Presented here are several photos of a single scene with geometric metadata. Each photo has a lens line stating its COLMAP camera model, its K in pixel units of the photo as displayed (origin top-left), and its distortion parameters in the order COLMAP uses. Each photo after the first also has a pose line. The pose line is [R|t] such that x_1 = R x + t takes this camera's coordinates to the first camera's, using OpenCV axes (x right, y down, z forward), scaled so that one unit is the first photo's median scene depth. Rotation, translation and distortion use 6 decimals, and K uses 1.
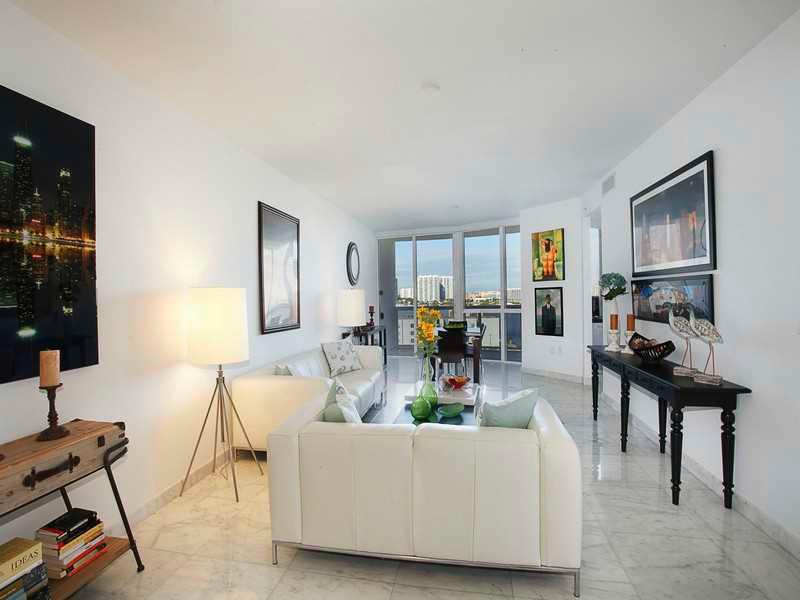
lens RADIAL K [[387.3, 0, 404.8], [0, 387.3, 298.8], [0, 0, 1]] dist [-0.074286, 0.025820]
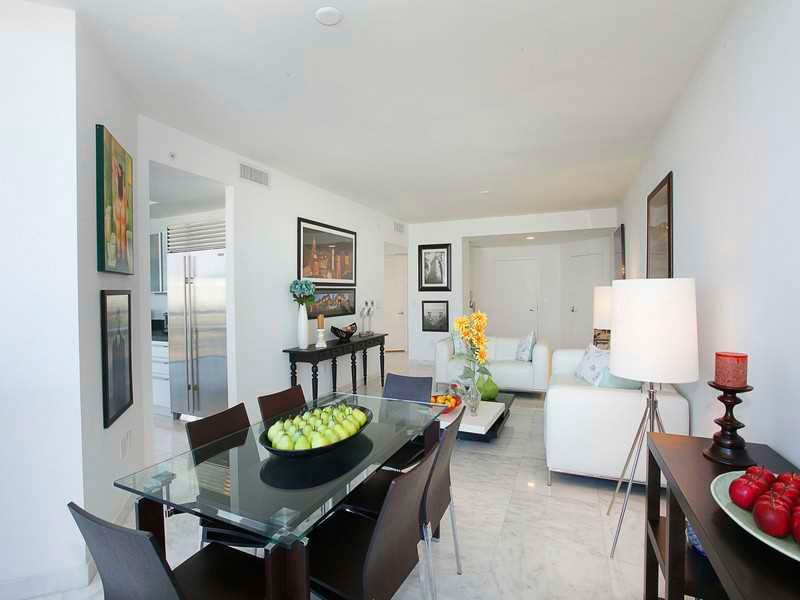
lens RADIAL K [[387.3, 0, 398.9], [0, 387.3, 297.3], [0, 0, 1]] dist [-0.074286, 0.025820]
pose [[-0.970259, 0.032193, 0.239920, 0.016959], [0.037875, 0.999100, 0.019110, -0.023244], [-0.239089, 0.027629, -0.970604, 1.554938]]
